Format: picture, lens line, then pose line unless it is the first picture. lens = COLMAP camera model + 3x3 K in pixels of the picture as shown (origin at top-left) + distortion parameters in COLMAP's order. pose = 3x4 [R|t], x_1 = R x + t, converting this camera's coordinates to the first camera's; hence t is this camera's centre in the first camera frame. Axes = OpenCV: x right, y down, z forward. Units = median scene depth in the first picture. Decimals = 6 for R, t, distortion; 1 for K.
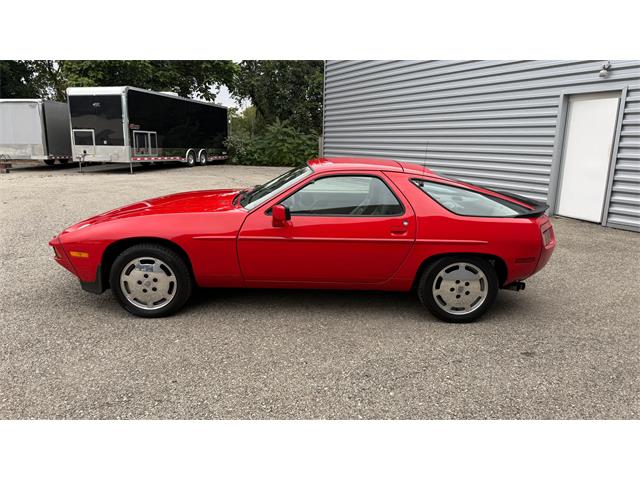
lens RADIAL K [[456.7, 0, 320.7], [0, 456.7, 236.9], [0, 0, 1]] dist [0.022375, -0.044912]
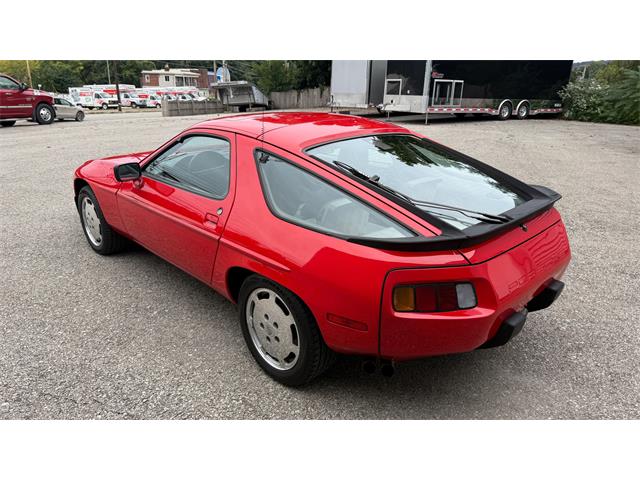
lens RADIAL K [[456.7, 0, 318.1], [0, 456.7, 239.0], [0, 0, 1]] dist [0.022375, -0.044912]
pose [[0.656586, 0.231089, -0.717979, 0.194685], [-0.151645, 0.972916, 0.174465, -0.033204], [0.738850, -0.005674, 0.673846, 0.151411]]
